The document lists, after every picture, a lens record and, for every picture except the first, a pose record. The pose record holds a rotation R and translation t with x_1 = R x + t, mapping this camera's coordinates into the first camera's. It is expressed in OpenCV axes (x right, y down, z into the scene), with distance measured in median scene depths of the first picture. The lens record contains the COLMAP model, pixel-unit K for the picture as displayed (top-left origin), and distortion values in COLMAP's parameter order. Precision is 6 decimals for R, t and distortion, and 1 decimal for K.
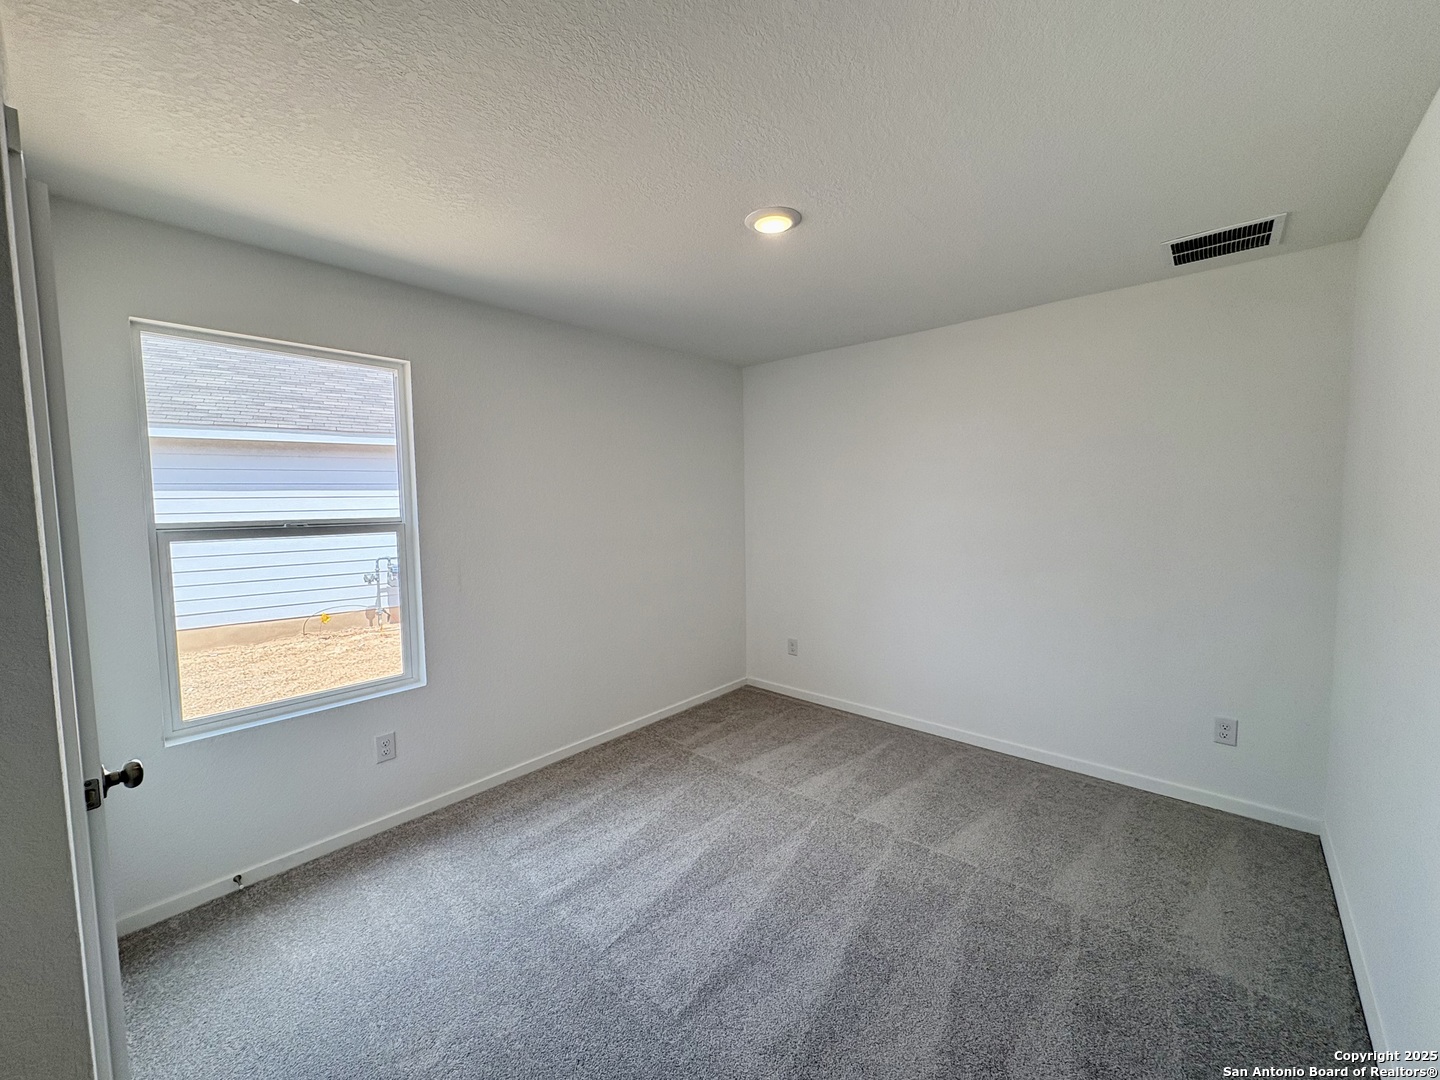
lens RADIAL K [[569.7, 0, 718.0], [0, 569.7, 537.7], [0, 0, 1]] dist [0.001465, -0.000373]
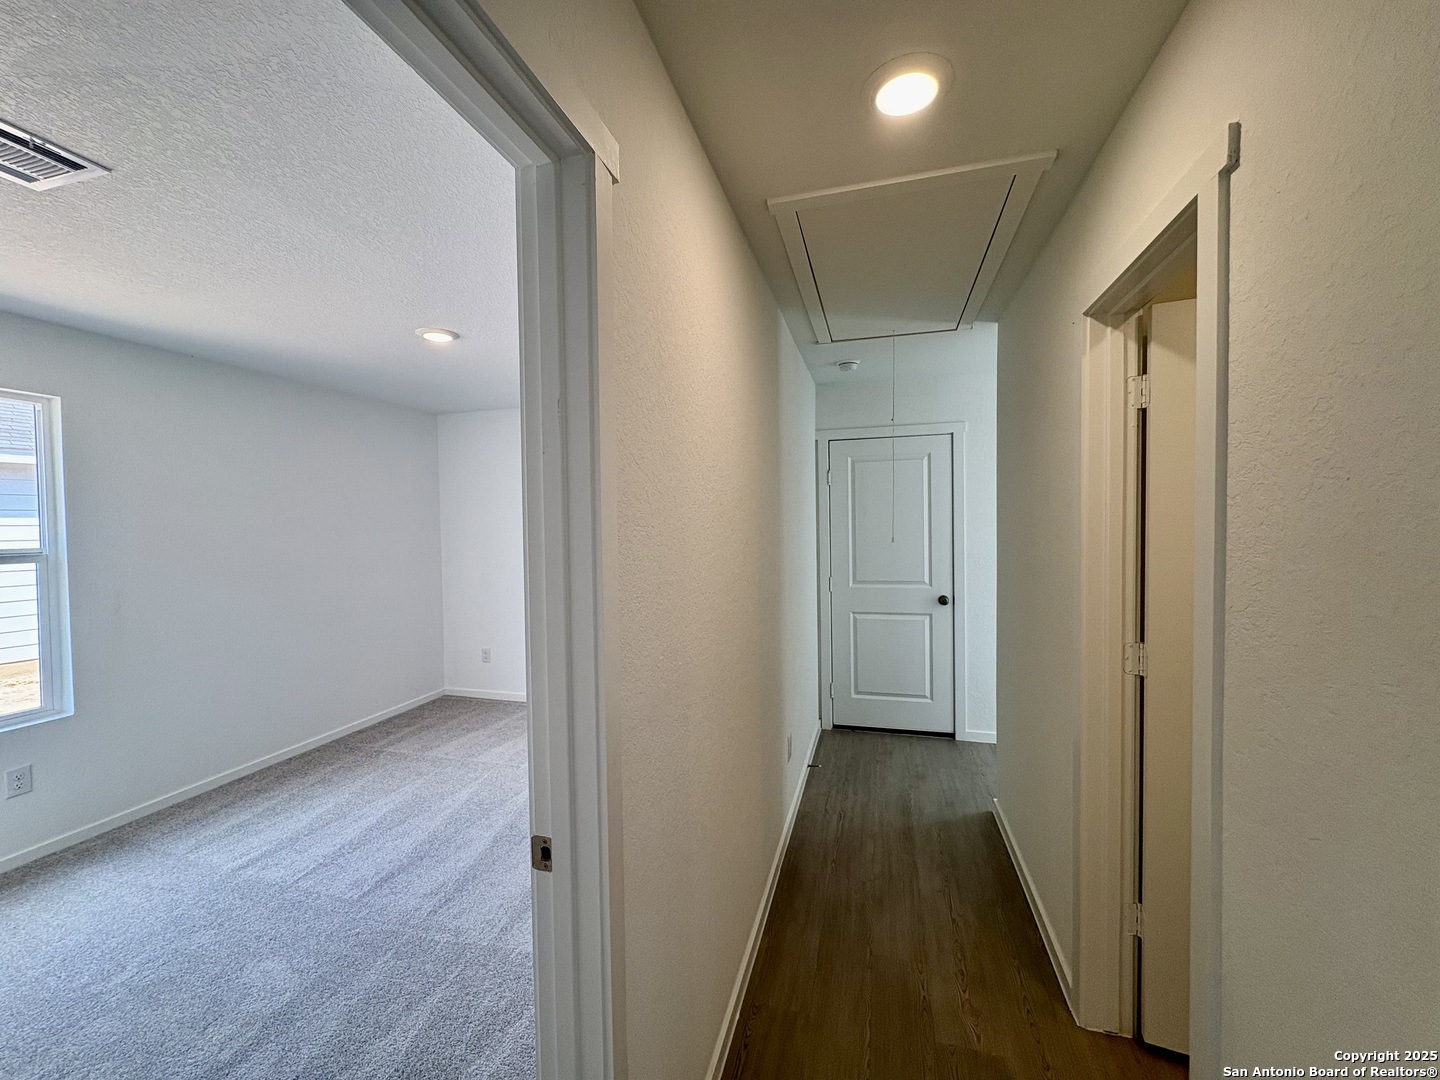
lens RADIAL K [[569.7, 0, 718.0], [0, 569.7, 537.7], [0, 0, 1]] dist [0.001465, -0.000373]
pose [[0.898109, -0.008676, 0.439687, 0.070201], [0.030923, 0.998576, -0.043460, 0.024798], [-0.438684, 0.052629, 0.897099, -0.416712]]
